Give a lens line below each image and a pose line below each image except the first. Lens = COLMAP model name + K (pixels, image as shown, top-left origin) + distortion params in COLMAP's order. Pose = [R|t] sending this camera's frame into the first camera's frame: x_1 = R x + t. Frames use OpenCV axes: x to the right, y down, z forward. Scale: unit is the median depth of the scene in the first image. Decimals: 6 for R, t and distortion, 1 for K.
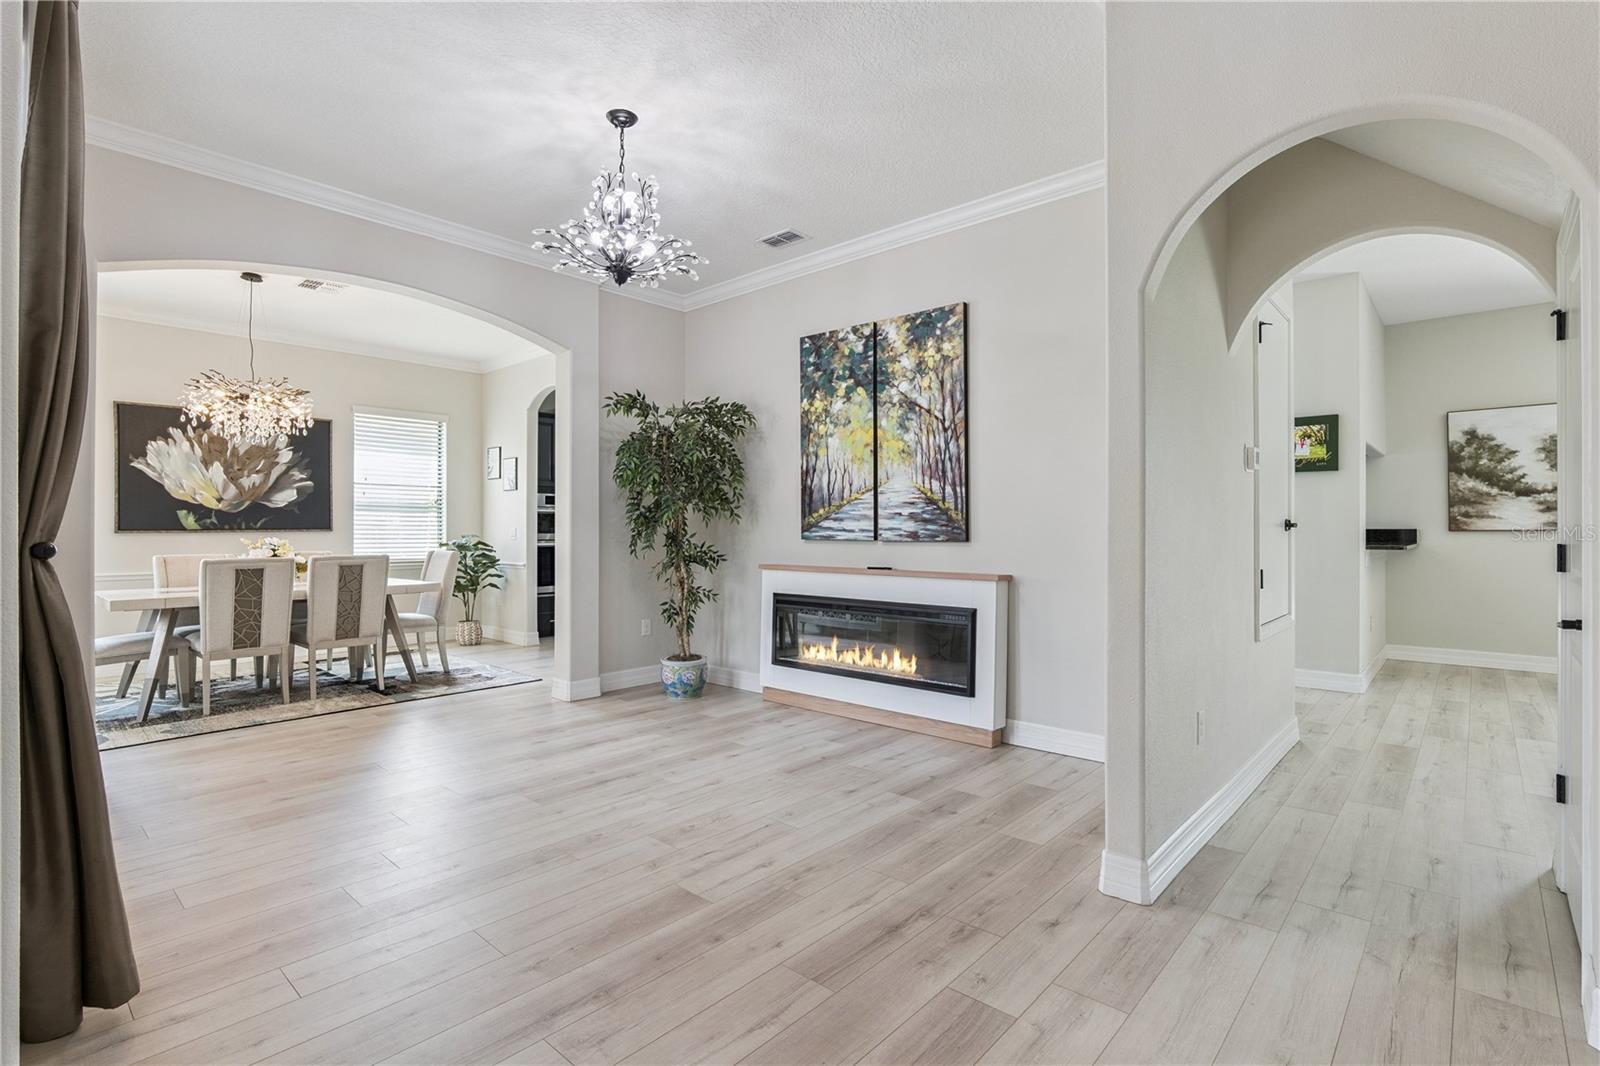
lens RADIAL K [[748.1, 0, 799.9], [0, 748.1, 530.9], [0, 0, 1]] dist [-0.021871, 0.006971]
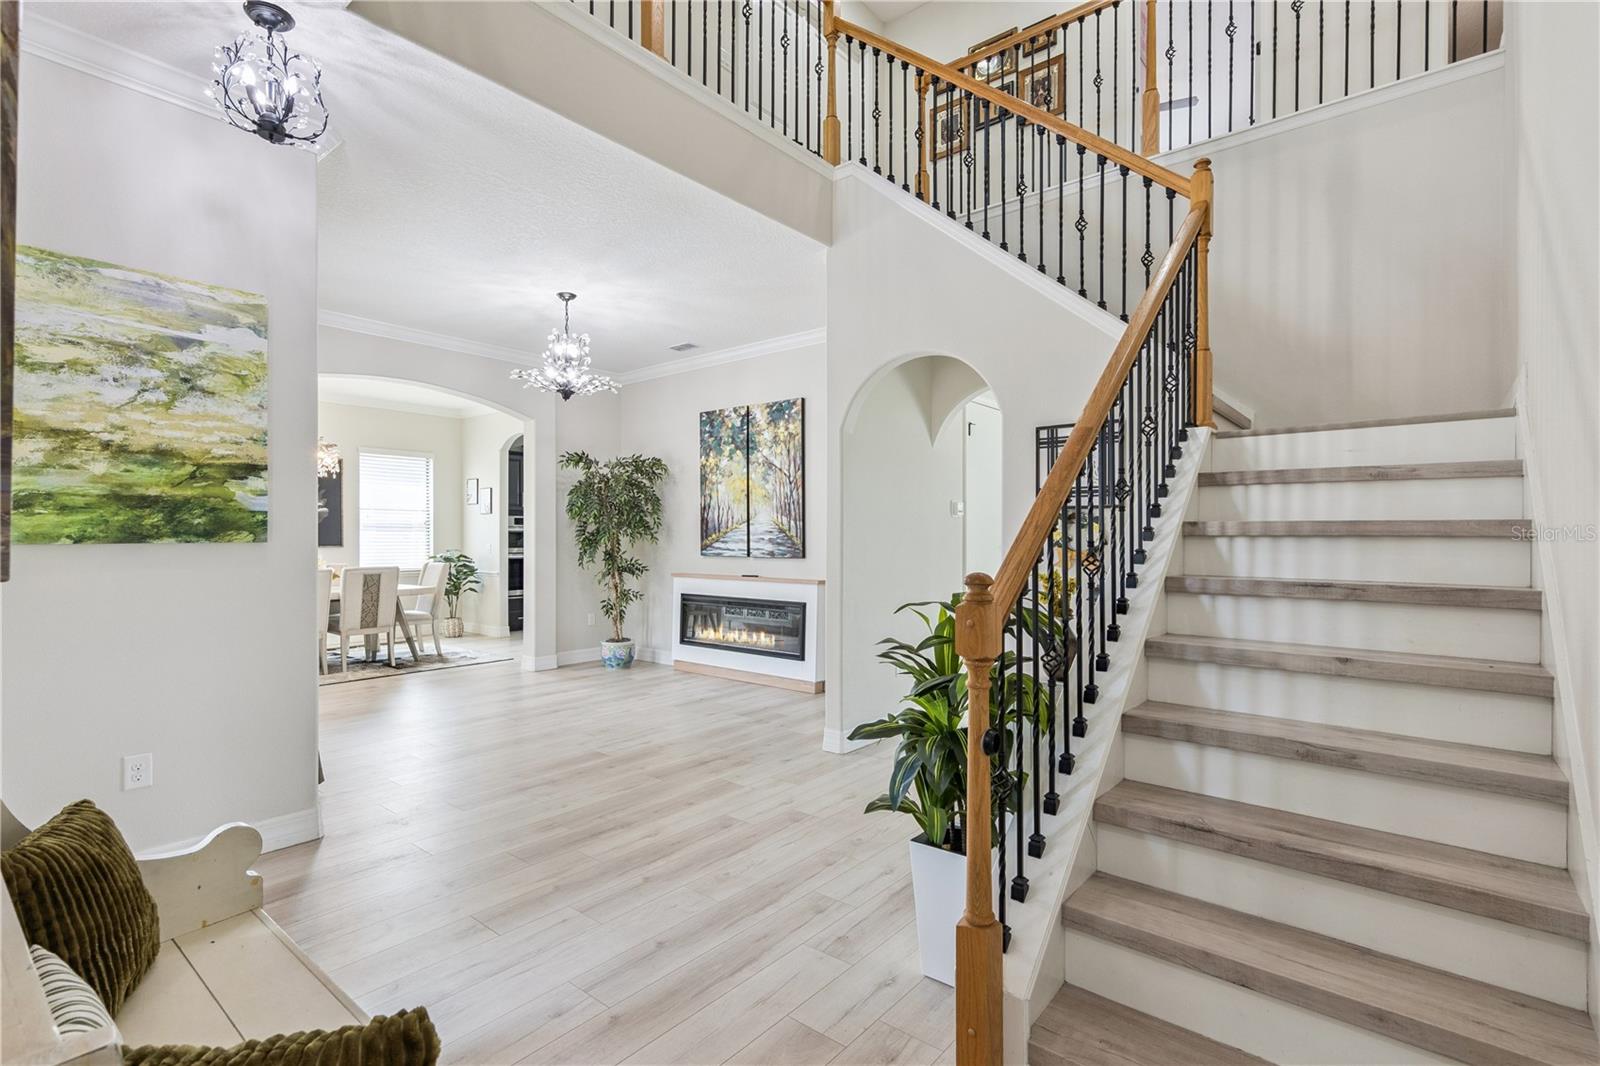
lens RADIAL K [[748.1, 0, 795.6], [0, 748.1, 539.2], [0, 0, 1]] dist [-0.021871, 0.006971]
pose [[0.999254, -0.000048, 0.038614, 0.128613], [-0.000056, 0.999996, 0.002678, -0.023831], [-0.038614, -0.002678, 0.999251, -0.421445]]
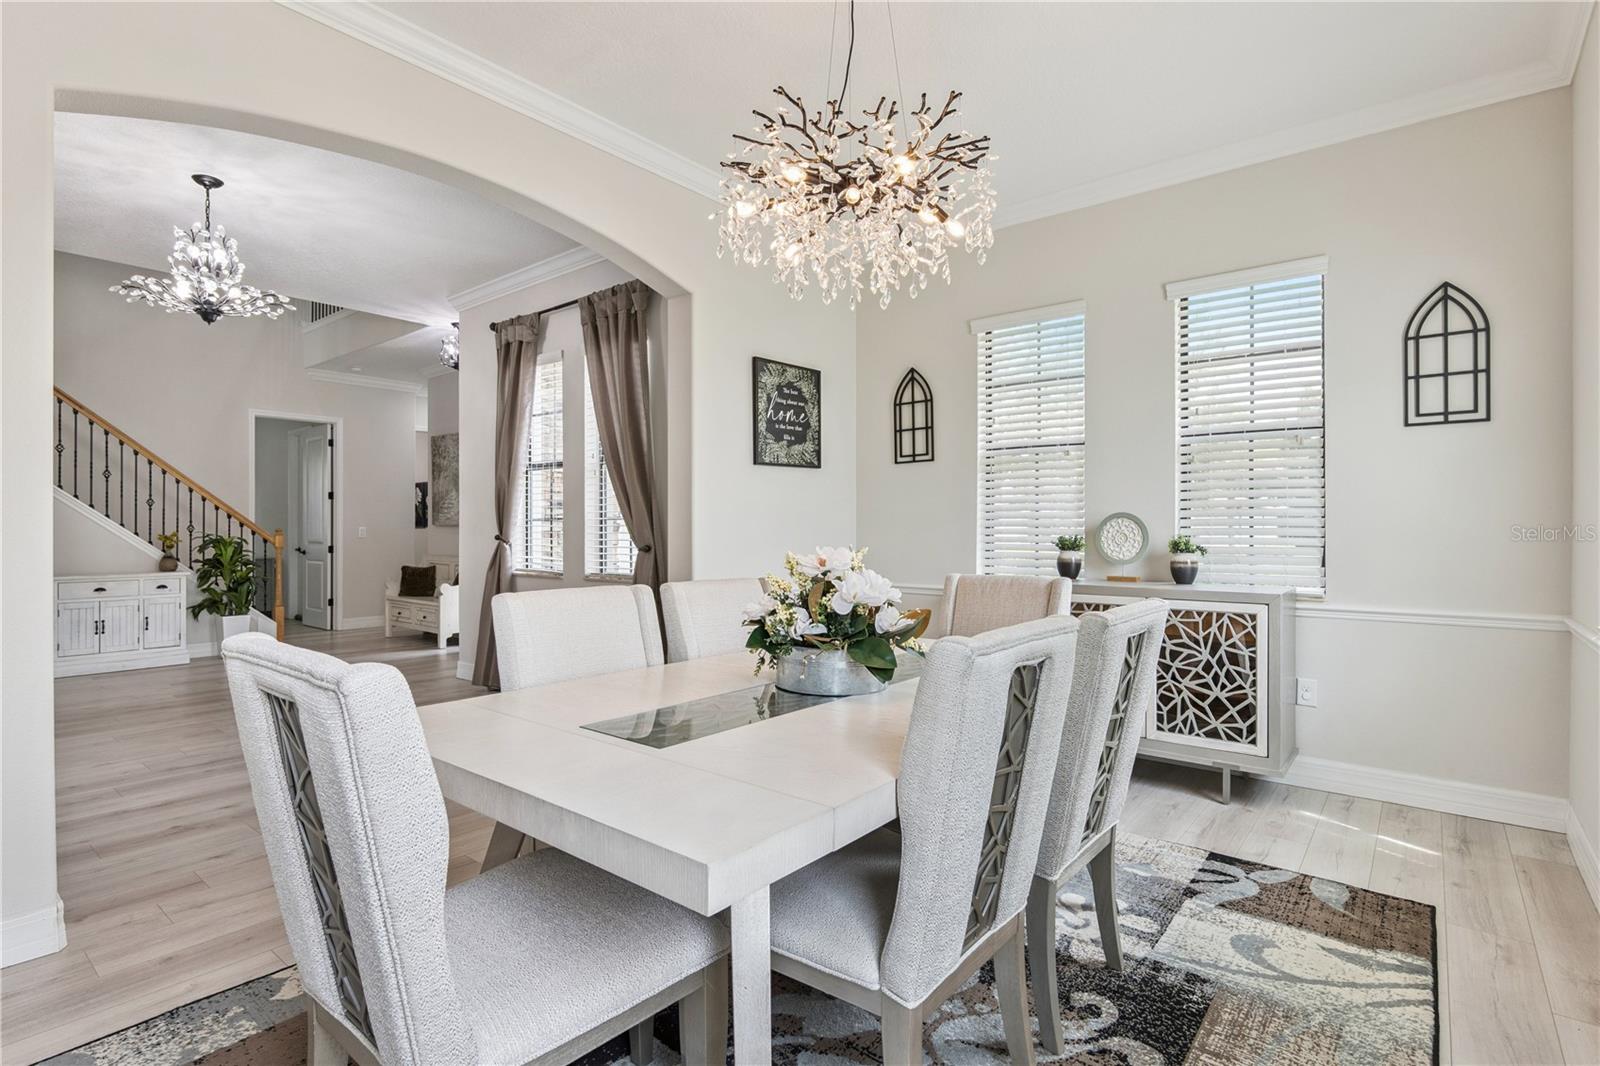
lens RADIAL K [[776.9, 0, 802.2], [0, 776.9, 529.0], [0, 0, 1]] dist [-0.007978, 0.001477]
pose [[-0.998822, 0.002664, -0.048452, -0.746705], [0.002702, 0.999996, -0.000710, -0.000964], [0.048450, -0.000840, -0.998825, 1.507033]]
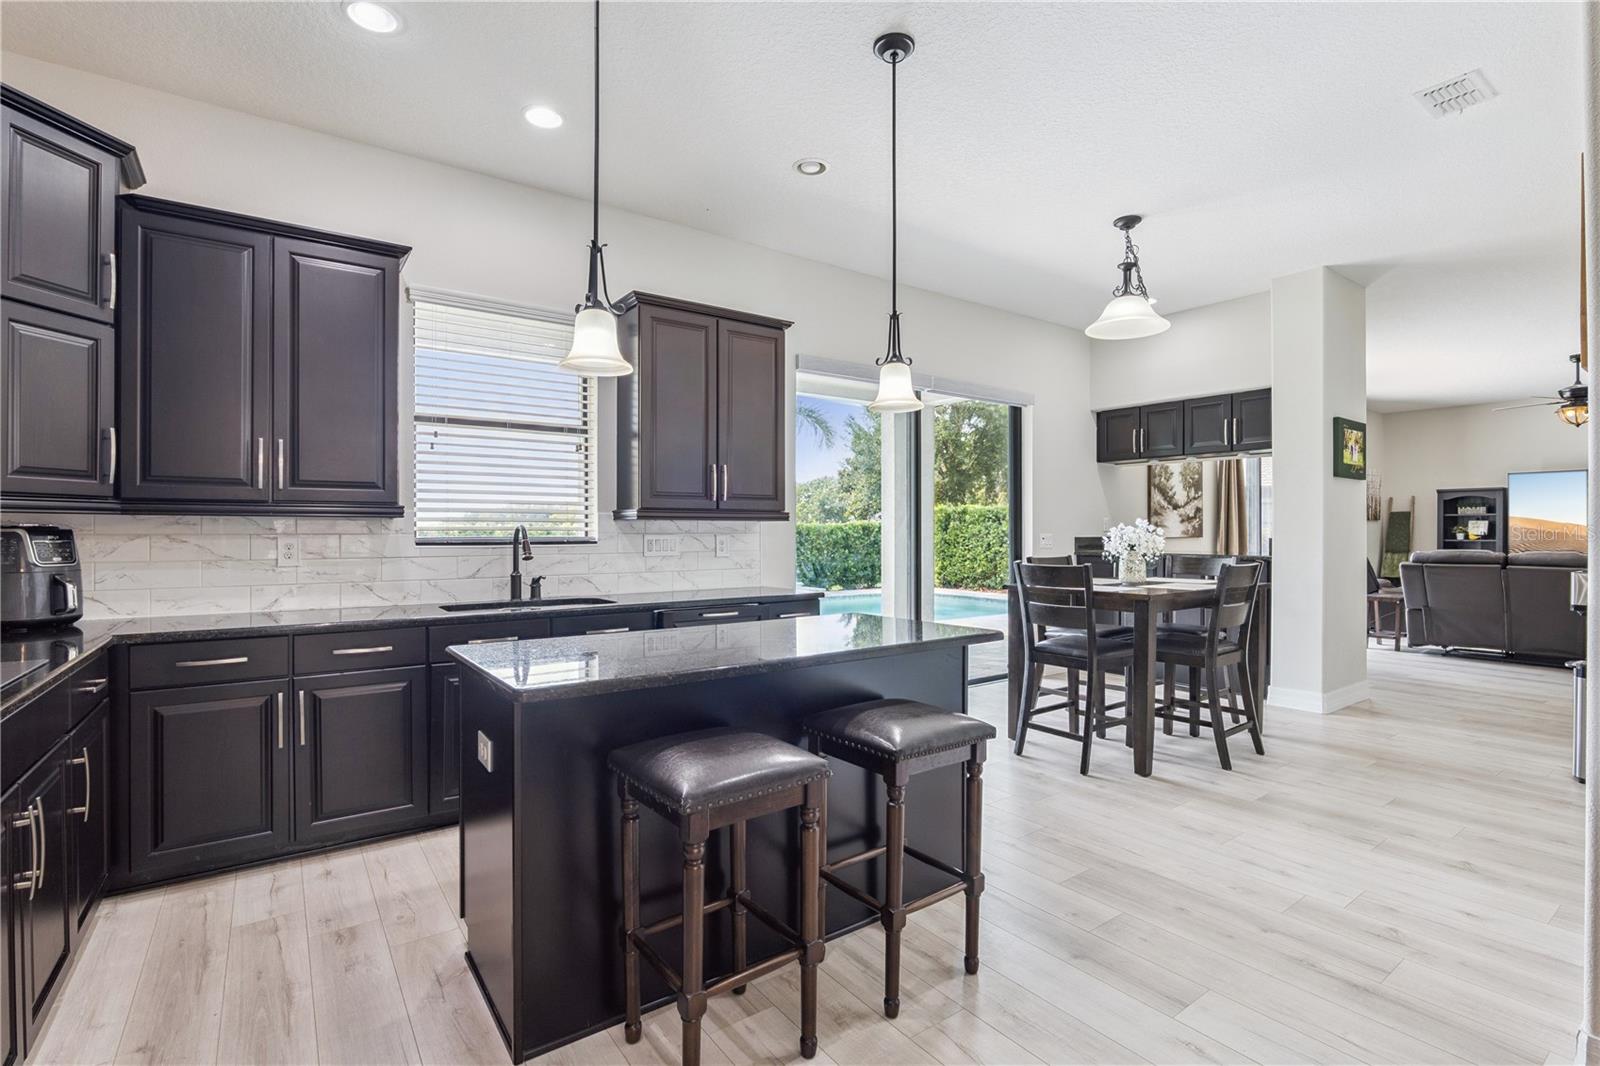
lens RADIAL K [[748.1, 0, 803.4], [0, 748.1, 530.3], [0, 0, 1]] dist [-0.021871, 0.006971]
pose [[0.214171, 0.003906, 0.976788, -0.440181], [-0.000475, 0.999992, -0.003895, -0.010360], [-0.976796, 0.000370, 0.214171, 1.655174]]
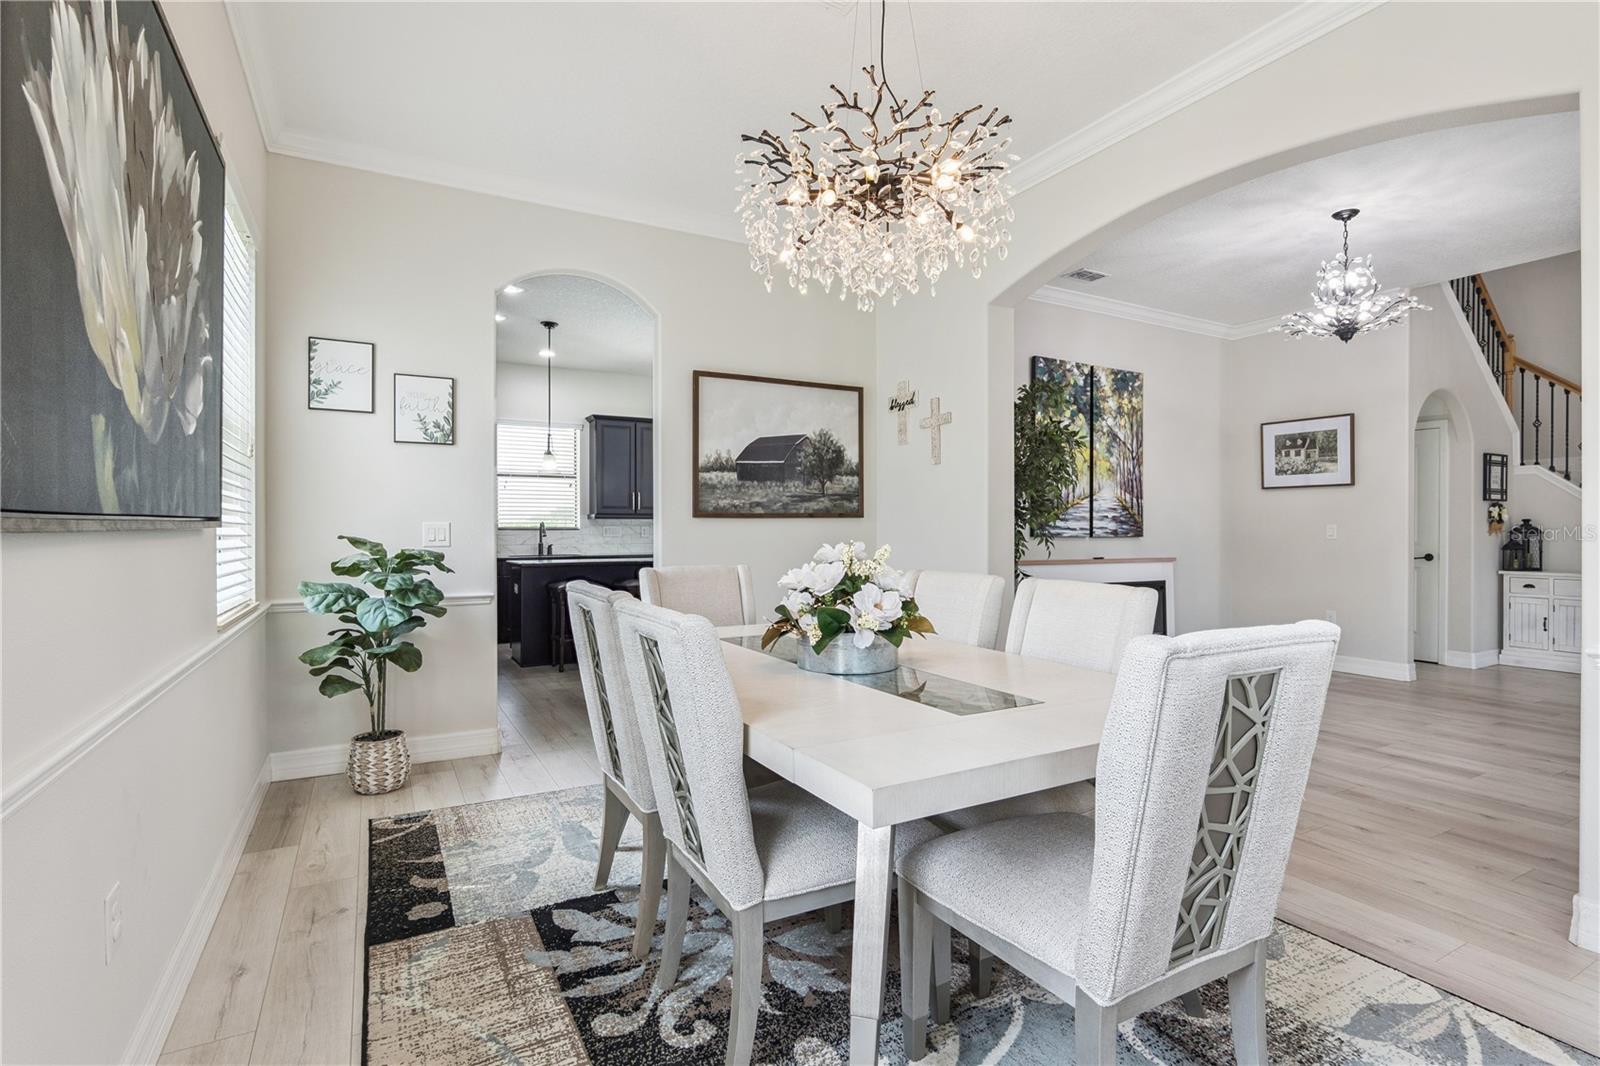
lens RADIAL K [[776.9, 0, 804.4], [0, 776.9, 529.1], [0, 0, 1]] dist [-0.007978, 0.001477]
pose [[0.325891, 0.002398, 0.945404, -1.227368], [-0.000483, 0.999997, -0.002370, 0.002560], [-0.945407, 0.000316, 0.325892, 0.967917]]
